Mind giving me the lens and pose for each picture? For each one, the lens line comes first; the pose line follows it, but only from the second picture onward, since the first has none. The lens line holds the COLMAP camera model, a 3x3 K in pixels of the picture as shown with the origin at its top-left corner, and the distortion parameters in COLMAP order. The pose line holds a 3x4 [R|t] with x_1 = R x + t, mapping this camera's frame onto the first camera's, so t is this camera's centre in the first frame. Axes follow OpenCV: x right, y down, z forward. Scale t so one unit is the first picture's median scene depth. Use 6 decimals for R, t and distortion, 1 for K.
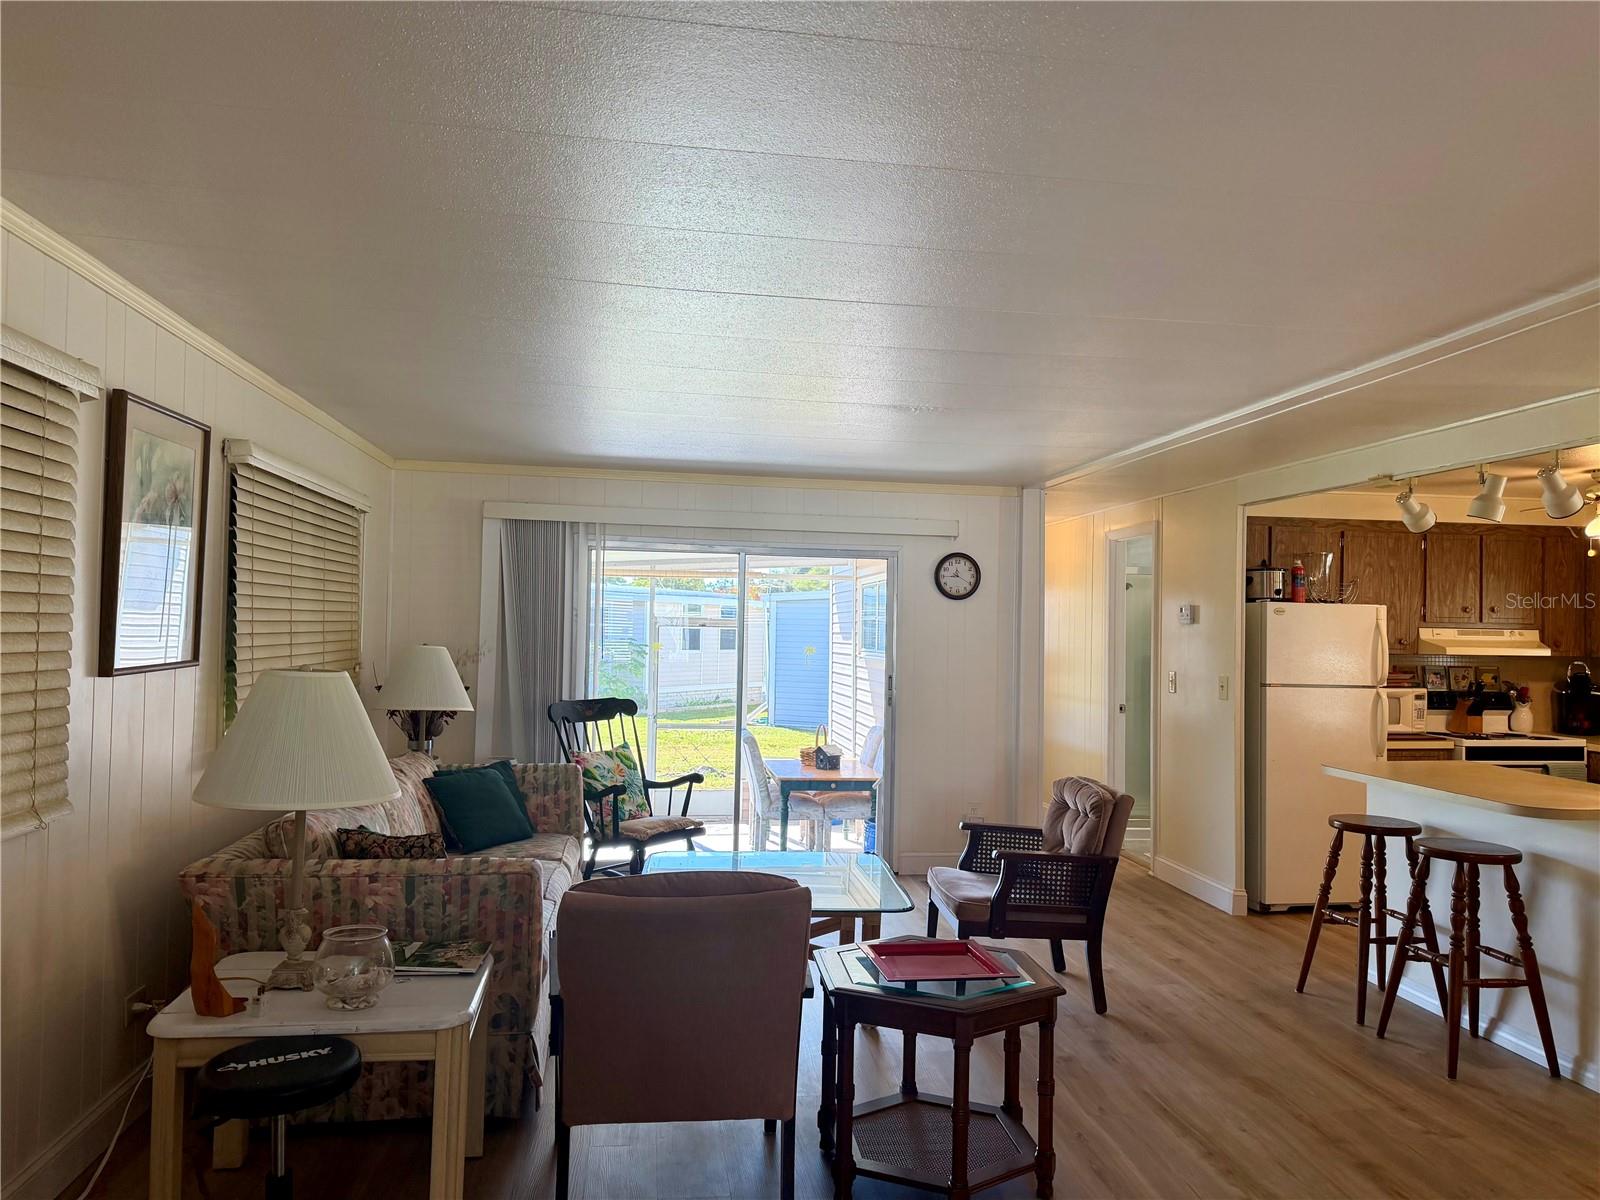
lens RADIAL K [[1135.7, 0, 796.9], [0, 1135.7, 602.3], [0, 0, 1]] dist [0.065010, -0.054171]
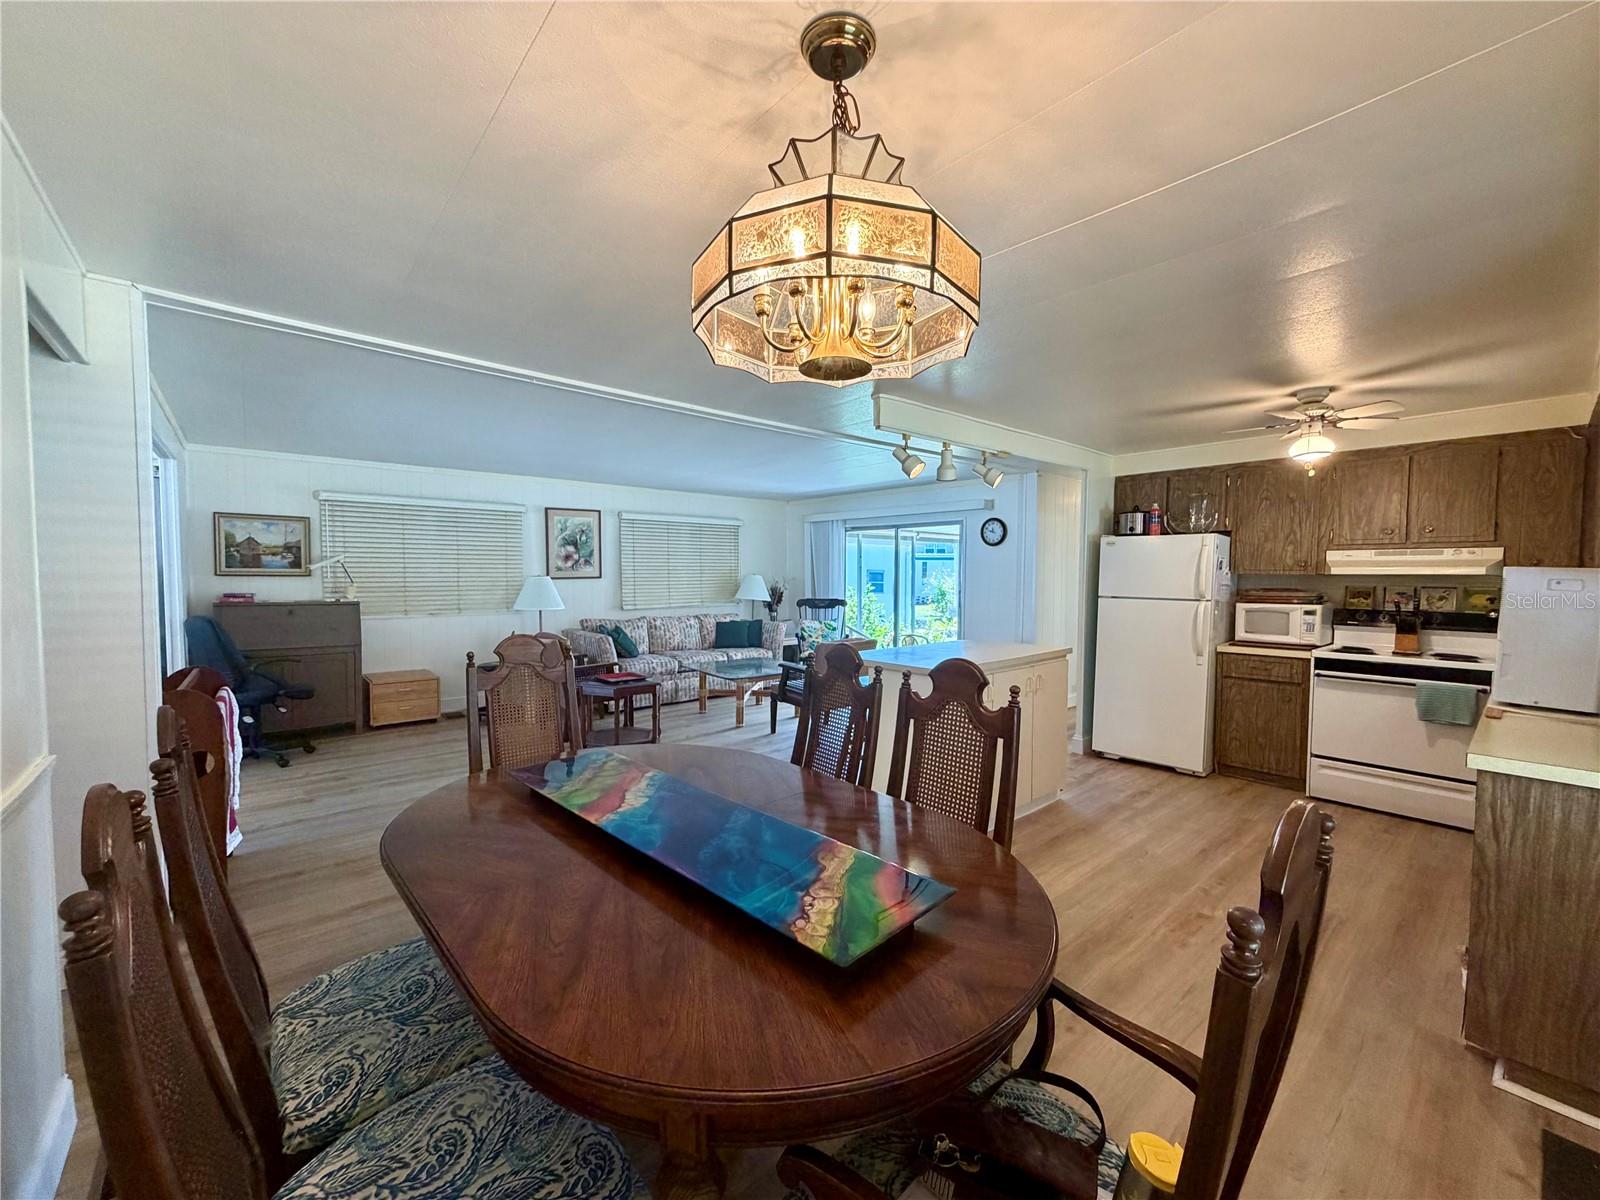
lens RADIAL K [[639.2, 0, 793.8], [0, 639.2, 603.2], [0, 0, 1]] dist [0.008510, 0.000647]
pose [[0.539662, 0.025579, -0.841493, 0.782481], [0.027711, 0.998457, 0.048121, 0.028578], [0.841426, -0.049288, 0.538121, 0.239481]]
